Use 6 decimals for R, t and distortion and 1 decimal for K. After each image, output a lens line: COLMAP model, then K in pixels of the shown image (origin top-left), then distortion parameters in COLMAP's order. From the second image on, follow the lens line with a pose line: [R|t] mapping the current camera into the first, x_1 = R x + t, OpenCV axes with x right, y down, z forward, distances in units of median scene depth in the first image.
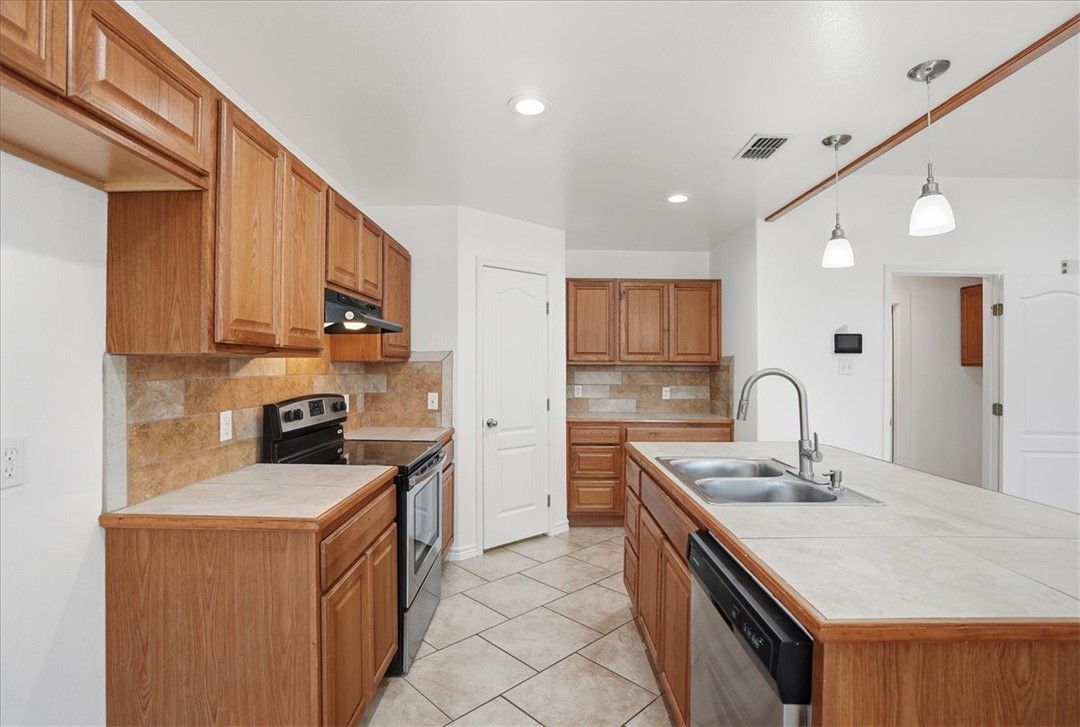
lens RADIAL K [[517.6, 0, 530.2], [0, 517.6, 362.2], [0, 0, 1]] dist [-0.036285, 0.004352]
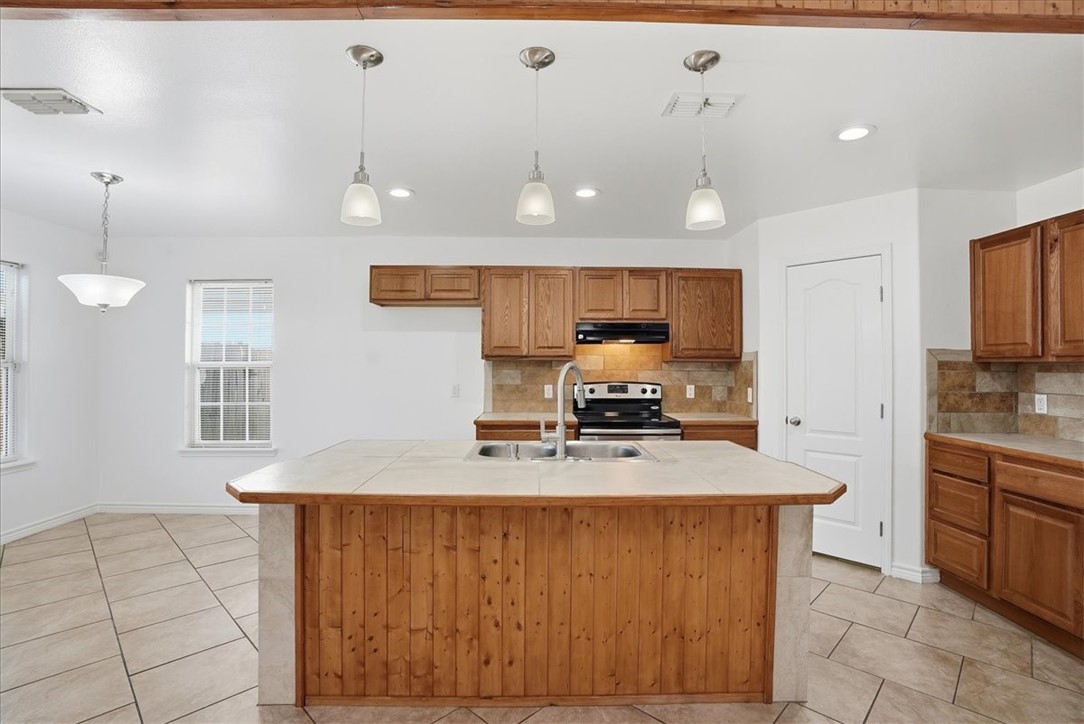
lens RADIAL K [[510.6, 0, 549.2], [0, 510.6, 358.3], [0, 0, 1]] dist [-0.061772, 0.022609]
pose [[0.045309, -0.016985, -0.998829, 1.568689], [0.004044, 0.999850, -0.016819, 0.017545], [0.998965, -0.003277, 0.045371, 0.864801]]
